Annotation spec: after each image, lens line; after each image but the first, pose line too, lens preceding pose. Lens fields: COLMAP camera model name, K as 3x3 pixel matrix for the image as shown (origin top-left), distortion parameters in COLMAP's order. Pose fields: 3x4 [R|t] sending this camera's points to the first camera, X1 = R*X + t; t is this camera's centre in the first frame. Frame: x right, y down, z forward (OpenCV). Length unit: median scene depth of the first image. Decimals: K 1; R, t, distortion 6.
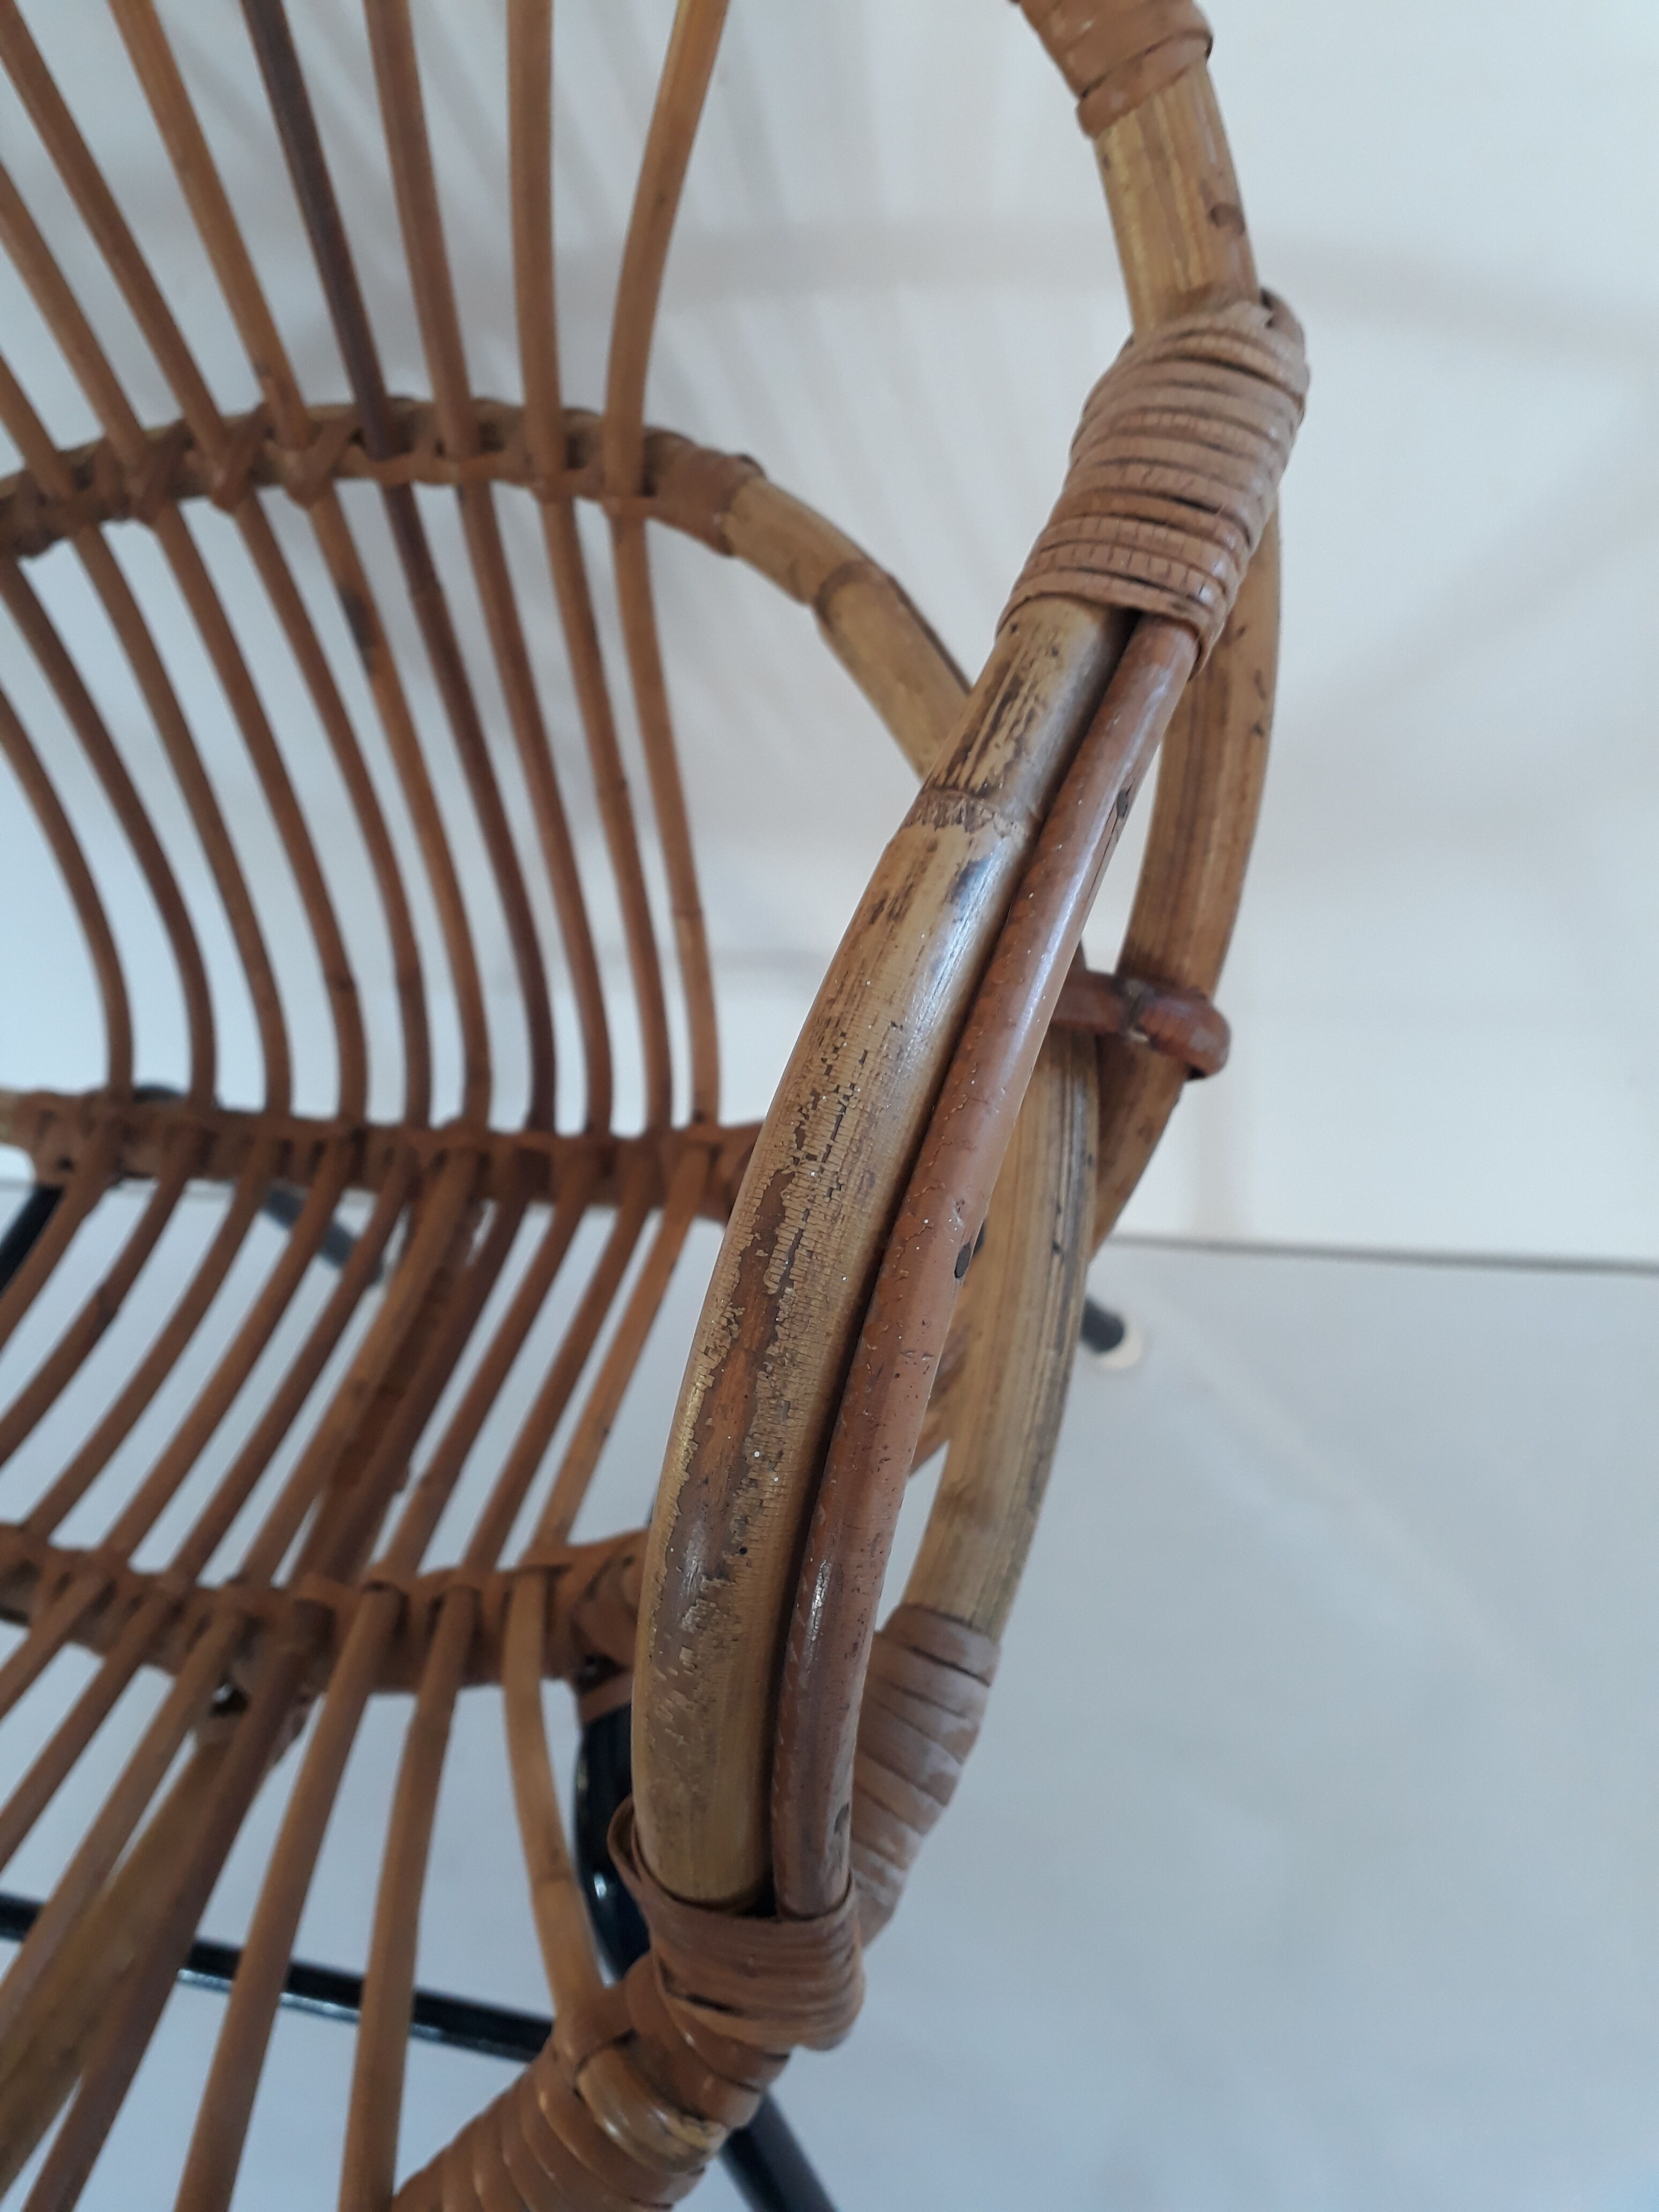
lens RADIAL K [[1714.0, 0, 829.5], [0, 1714.0, 1106.0], [0, 0, 1]] dist [0.062807, 0.001022]
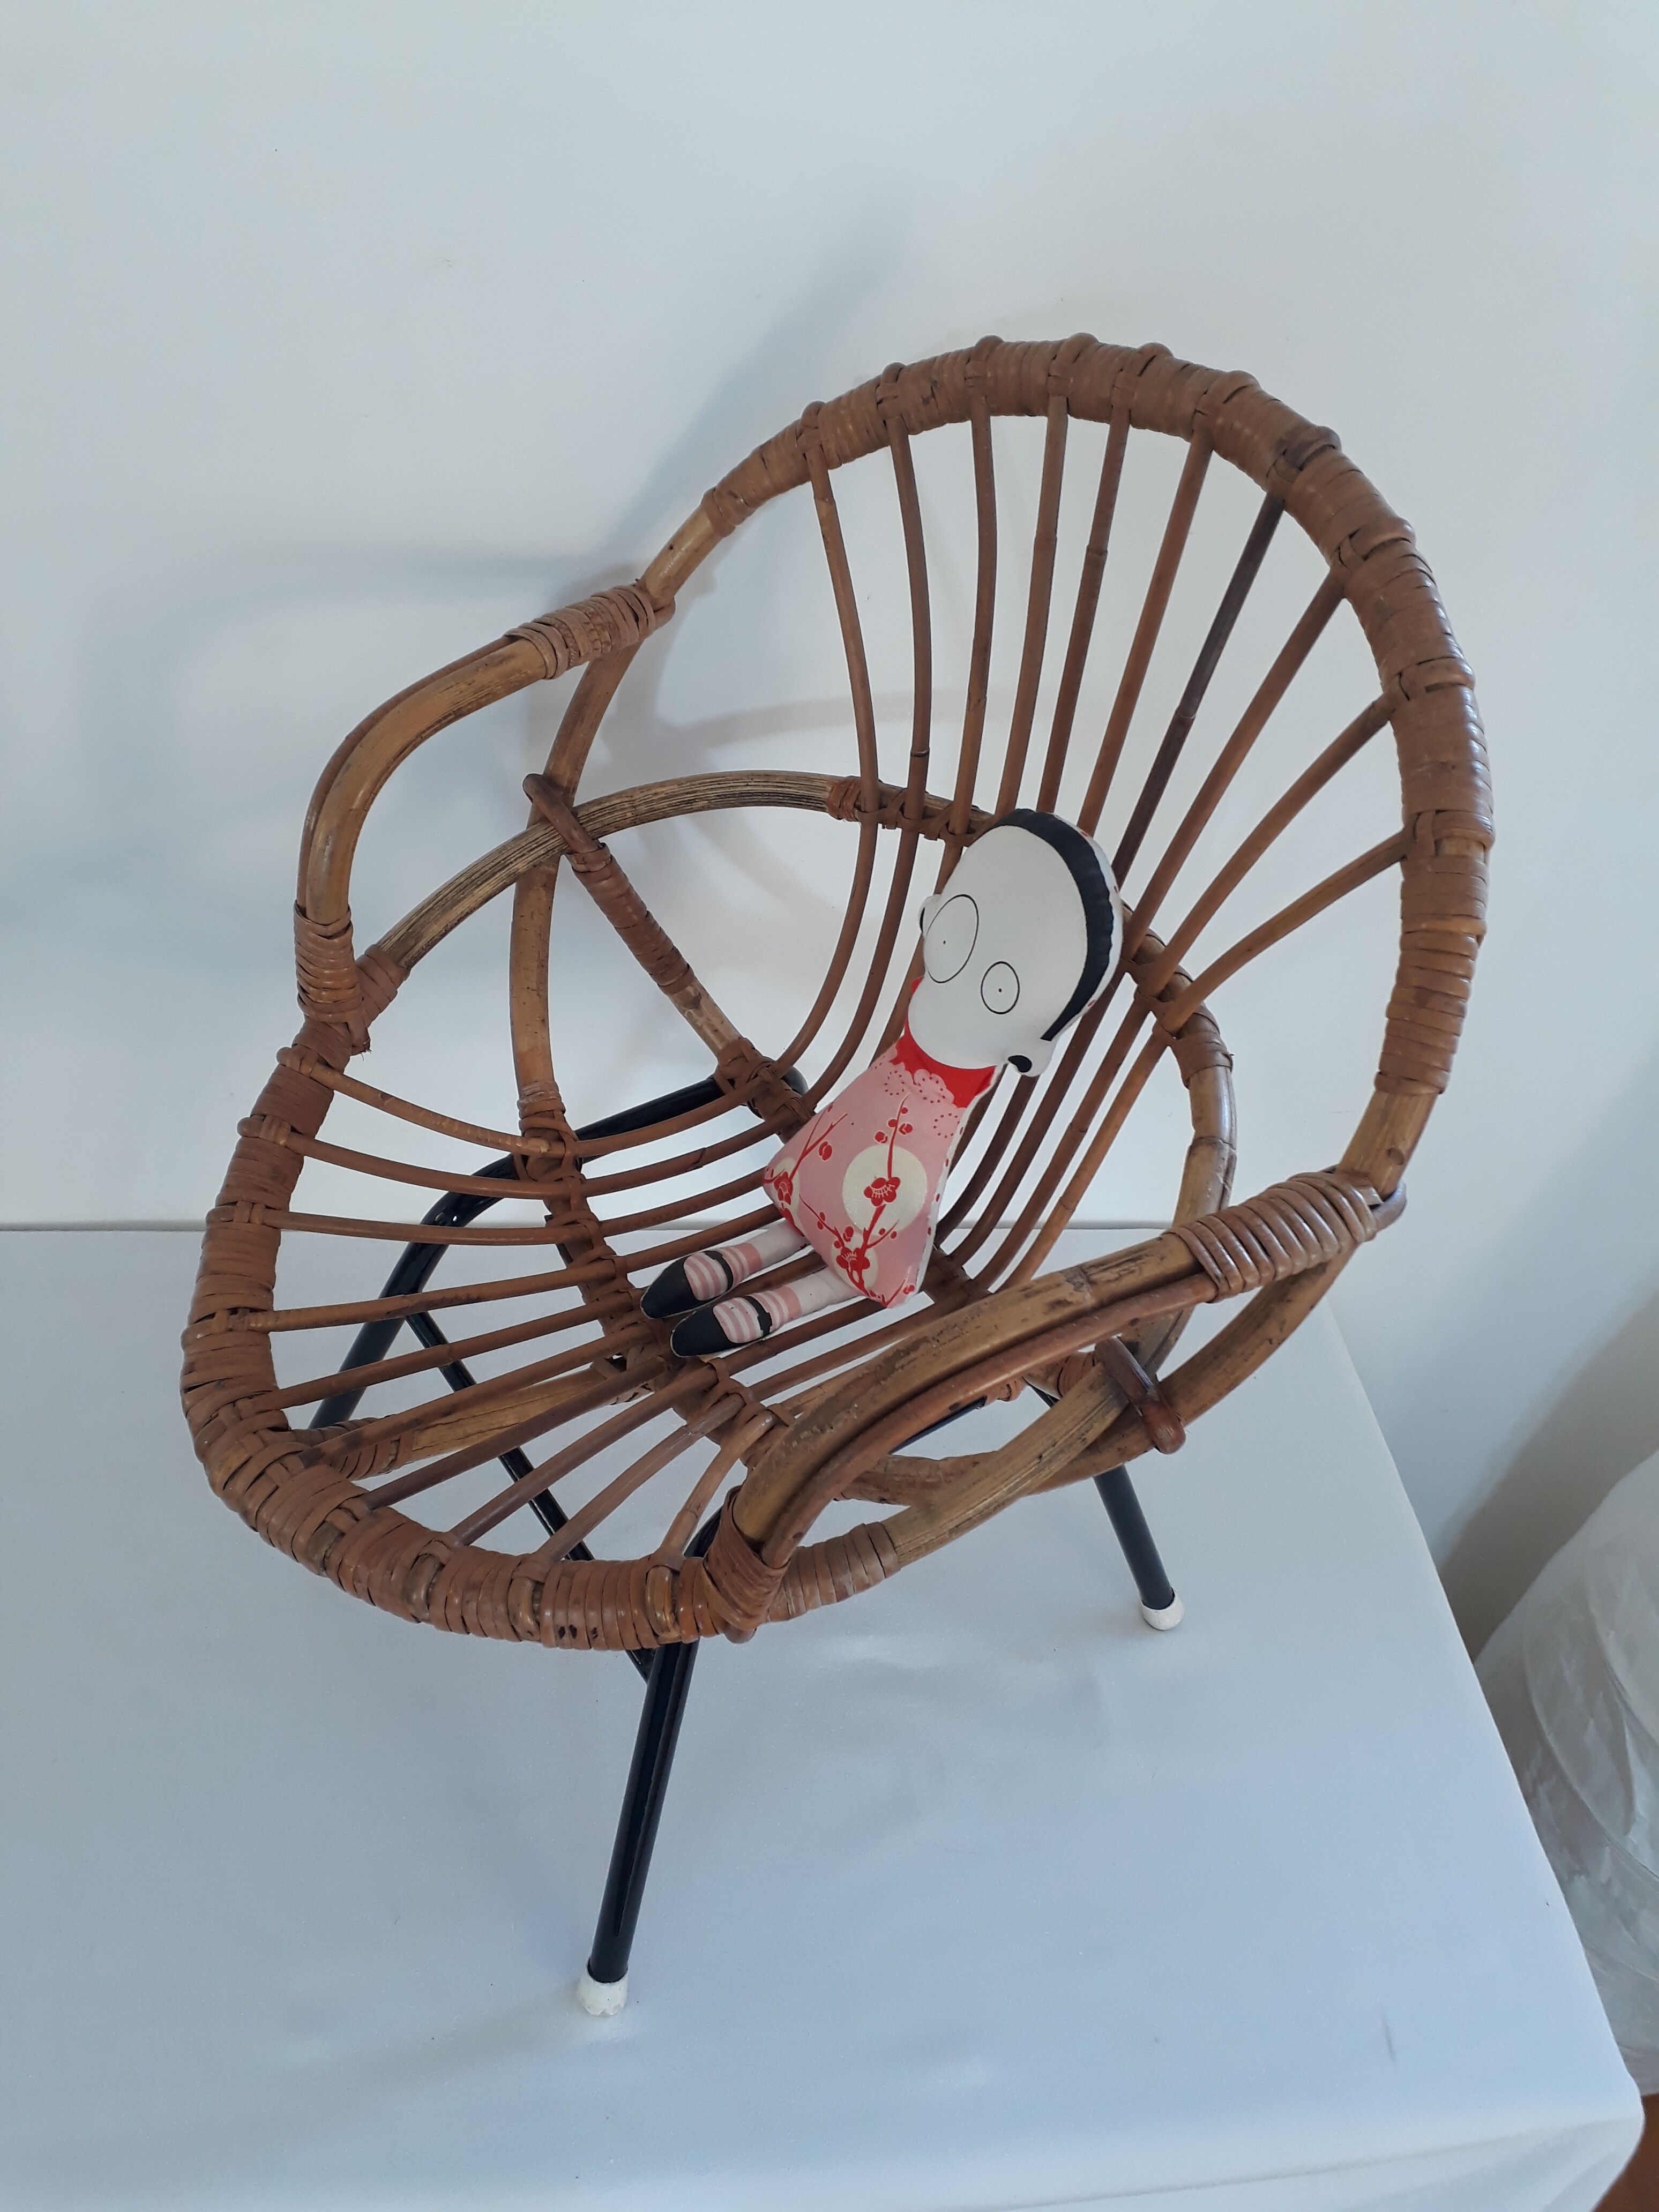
lens RADIAL K [[1714.0, 0, 829.5], [0, 1714.0, 1106.0], [0, 0, 1]] dist [0.062807, 0.001022]
pose [[0.717125, 0.635935, -0.285163, 0.293830], [-0.648363, 0.758824, 0.061739, -0.225755], [0.255651, 0.140614, 0.956489, -1.266549]]
